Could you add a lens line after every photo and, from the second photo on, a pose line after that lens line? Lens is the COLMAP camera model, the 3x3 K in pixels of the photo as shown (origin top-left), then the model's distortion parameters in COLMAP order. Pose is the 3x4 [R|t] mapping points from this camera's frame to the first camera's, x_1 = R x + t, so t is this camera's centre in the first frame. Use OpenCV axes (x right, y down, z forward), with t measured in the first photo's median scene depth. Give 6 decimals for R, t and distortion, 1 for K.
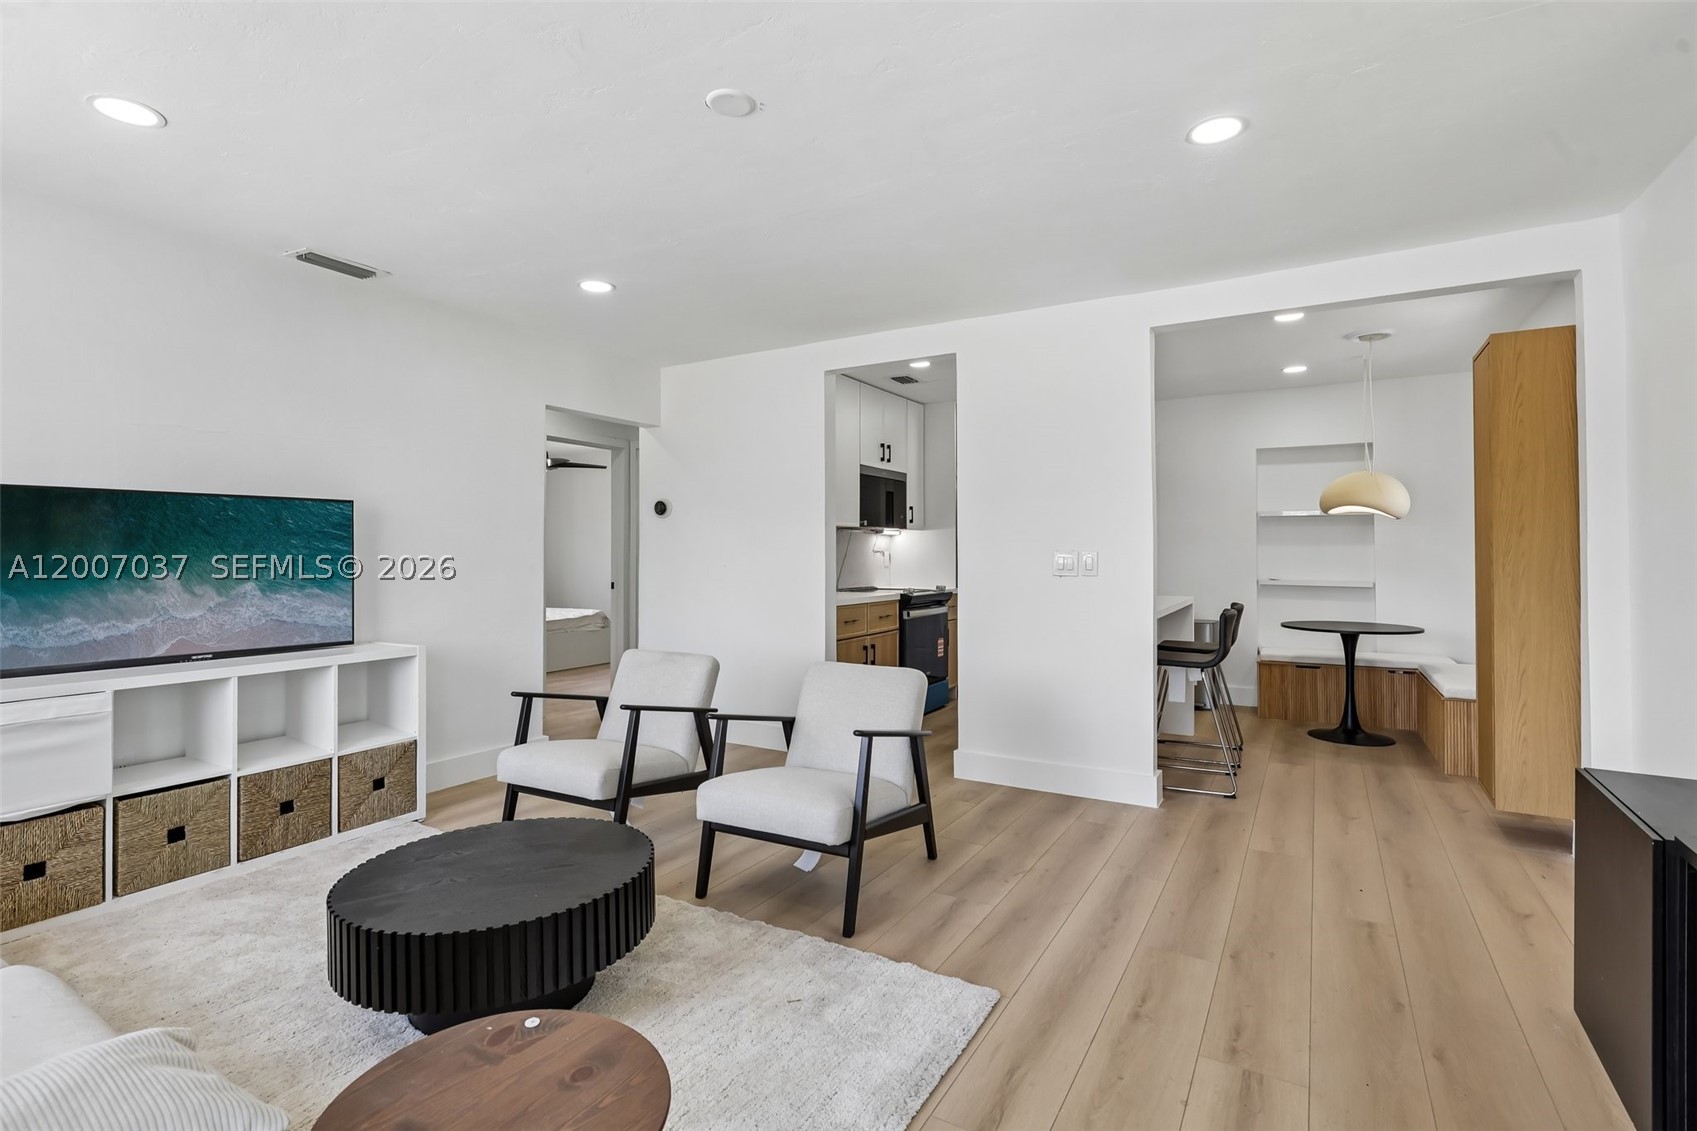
lens RADIAL K [[796.1, 0, 855.5], [0, 796.1, 543.7], [0, 0, 1]] dist [-0.017249, 0.005270]
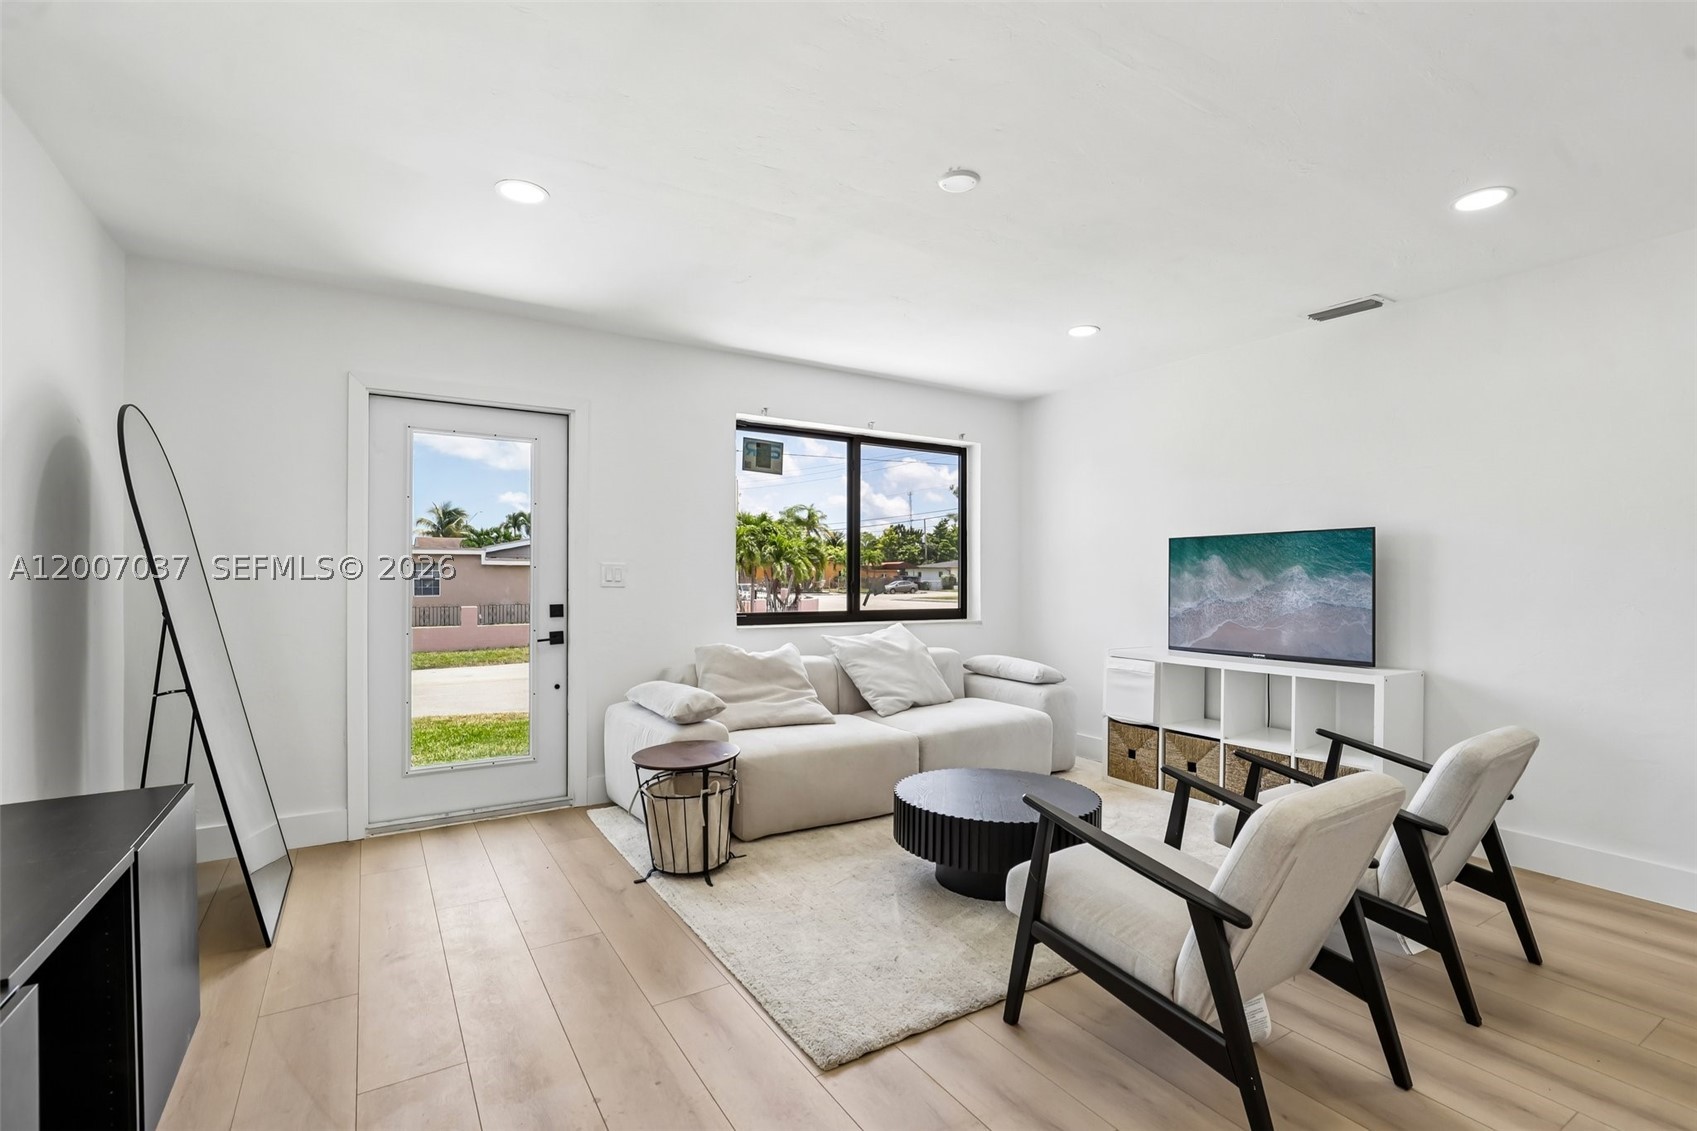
lens RADIAL K [[786.8, 0, 855.7], [0, 786.8, 576.2], [0, 0, 1]] dist [-0.019900, 0.006675]
pose [[-0.465778, -0.001435, -0.884900, 0.608689], [0.007687, 0.999954, -0.005667, 0.010285], [0.884868, -0.009441, -0.465746, 0.927931]]
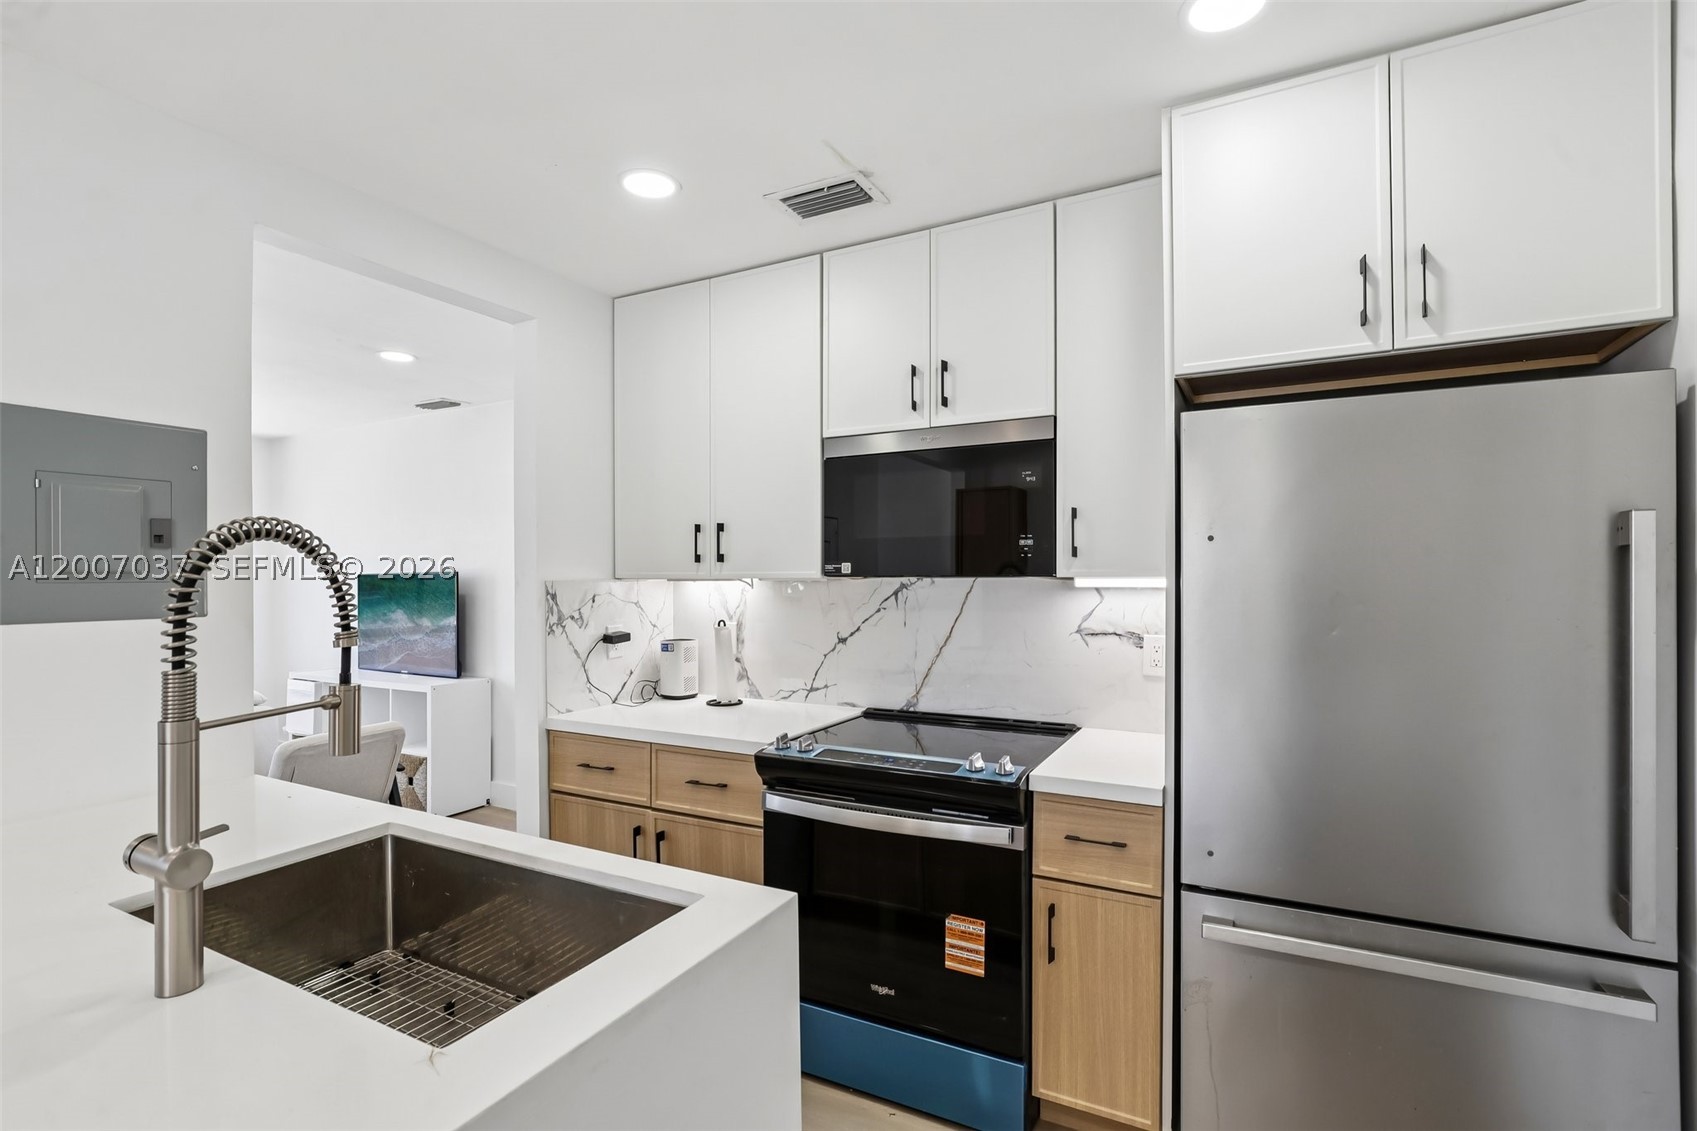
lens RADIAL K [[786.8, 0, 855.7], [0, 786.8, 576.2], [0, 0, 1]] dist [-0.019900, 0.006675]
pose [[0.039293, 0.000764, -0.999227, 0.778472], [0.017643, 0.999843, 0.001459, -0.038682], [0.999072, -0.017687, 0.039274, 1.732353]]
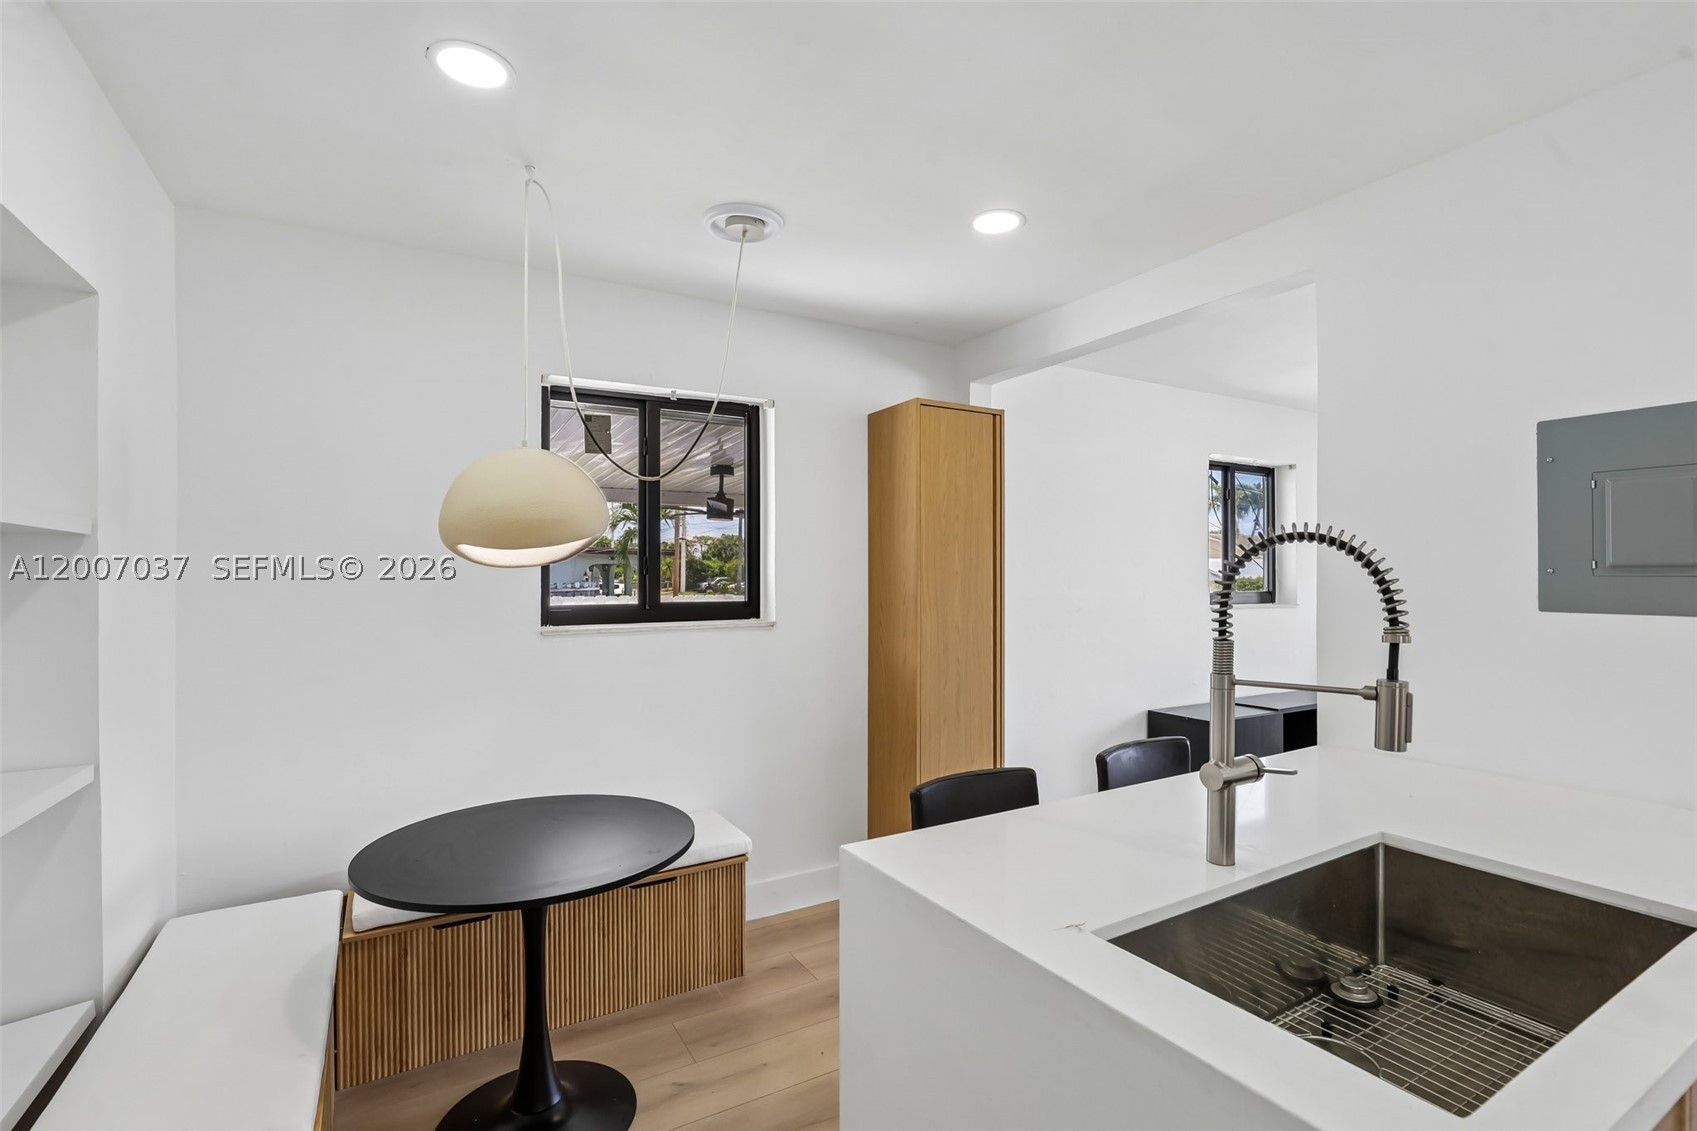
lens RADIAL K [[778.2, 0, 856.4], [0, 778.2, 568.7], [0, 0, 1]] dist [-0.017575, 0.005071]
pose [[-0.870430, 0.005575, 0.492261, 0.458772], [-0.003522, 0.999840, -0.017551, -0.036606], [-0.492280, -0.017010, -0.870271, 1.936758]]
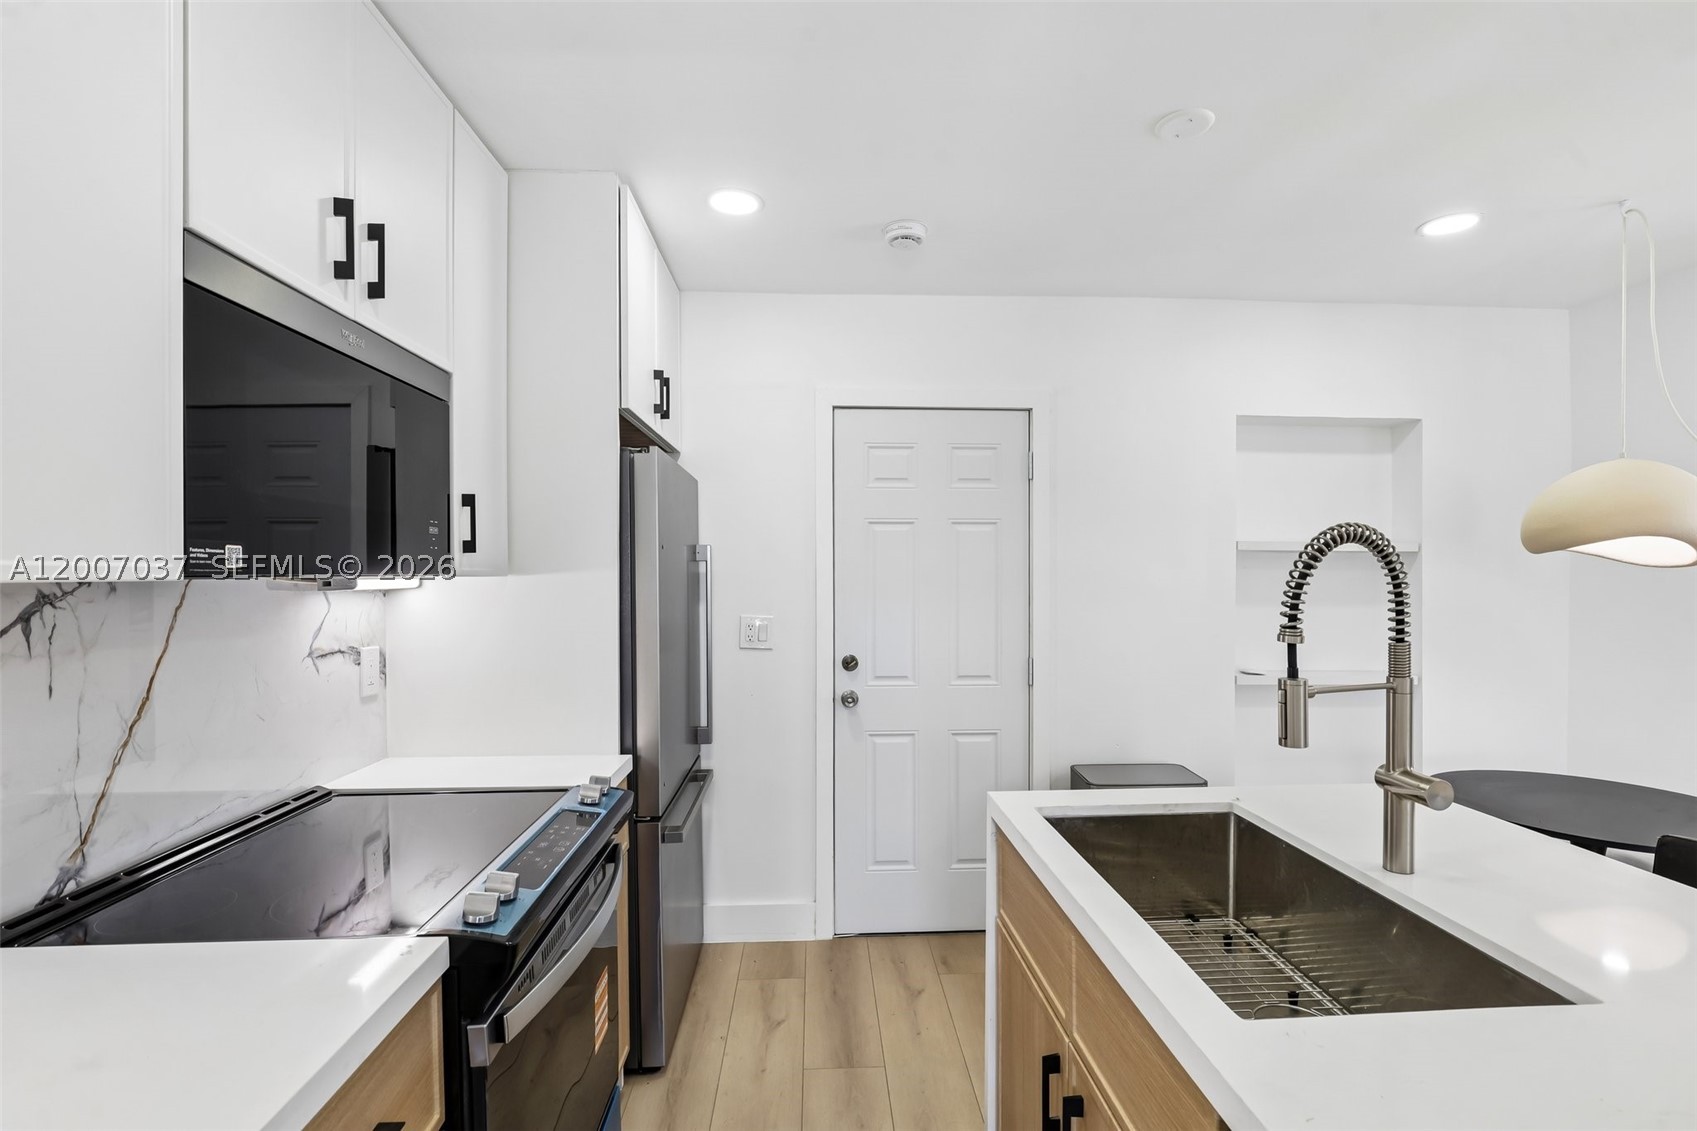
lens RADIAL K [[792.8, 0, 855.1], [0, 792.8, 582.1], [0, 0, 1]] dist [-0.026144, 0.012855]
pose [[0.833256, -0.005897, 0.552855, 0.056897], [-0.007273, 0.999740, 0.021625, -0.043957], [-0.552839, -0.022040, 0.832997, 1.333624]]
